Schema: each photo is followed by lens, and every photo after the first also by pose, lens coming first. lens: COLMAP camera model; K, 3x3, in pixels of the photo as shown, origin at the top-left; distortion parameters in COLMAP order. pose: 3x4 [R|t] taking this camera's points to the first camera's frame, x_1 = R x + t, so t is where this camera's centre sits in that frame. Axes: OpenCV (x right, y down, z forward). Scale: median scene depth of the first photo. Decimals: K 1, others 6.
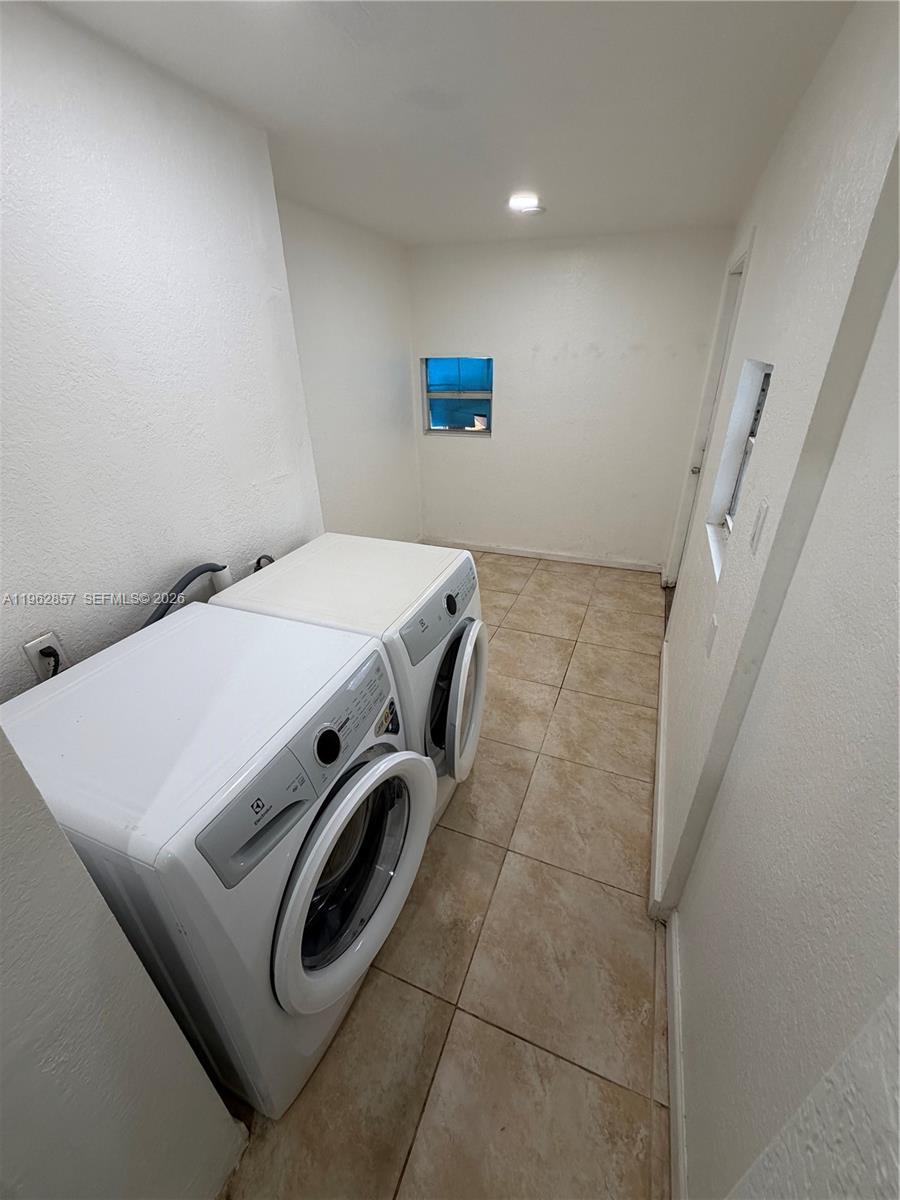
lens RADIAL K [[482.1, 0, 447.2], [0, 482.1, 600.3], [0, 0, 1]] dist [0.001496, -0.000439]
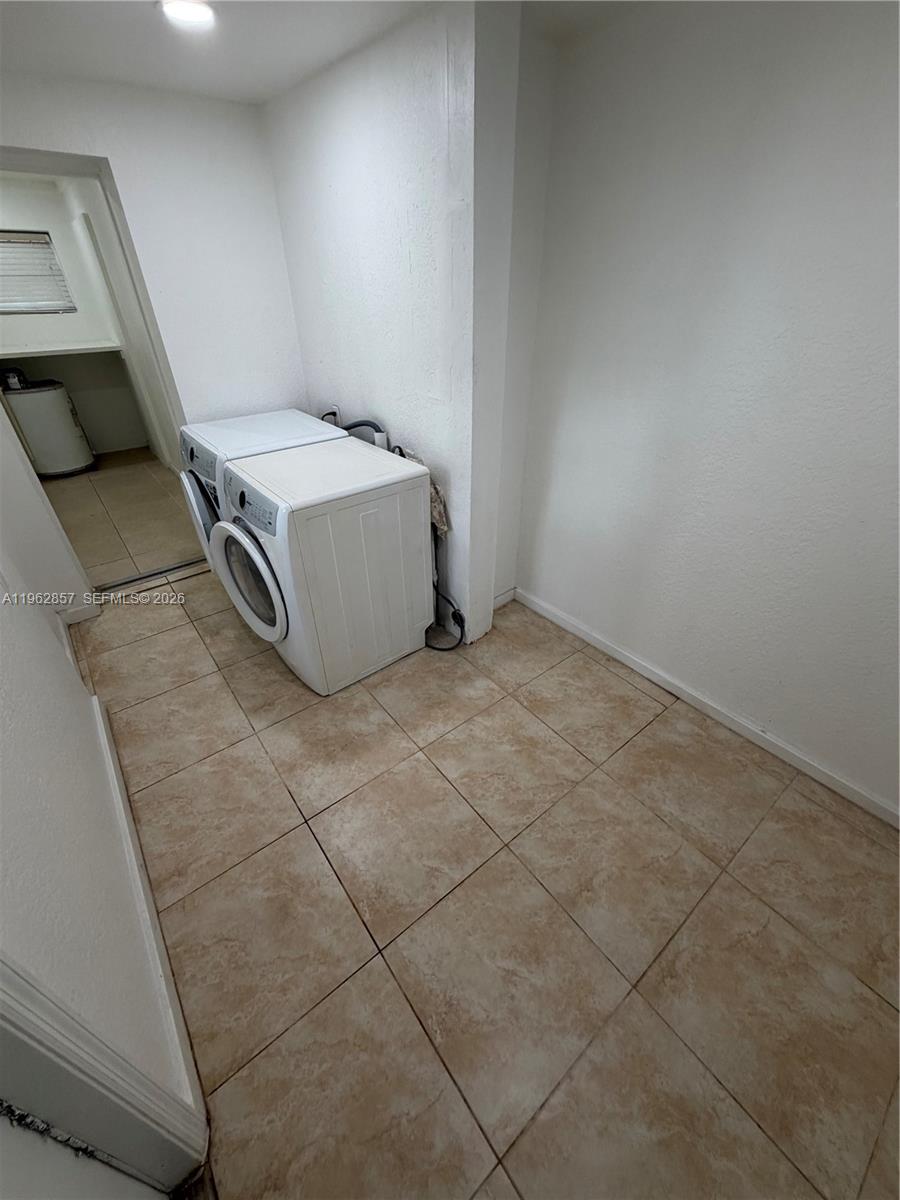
lens RADIAL K [[482.1, 0, 447.5], [0, 482.1, 597.0], [0, 0, 1]] dist [0.001496, -0.000439]
pose [[-0.489973, 0.497328, -0.715955, 0.531720], [-0.391282, 0.608447, 0.690428, -0.623808], [0.778990, 0.618431, -0.103527, 1.182807]]
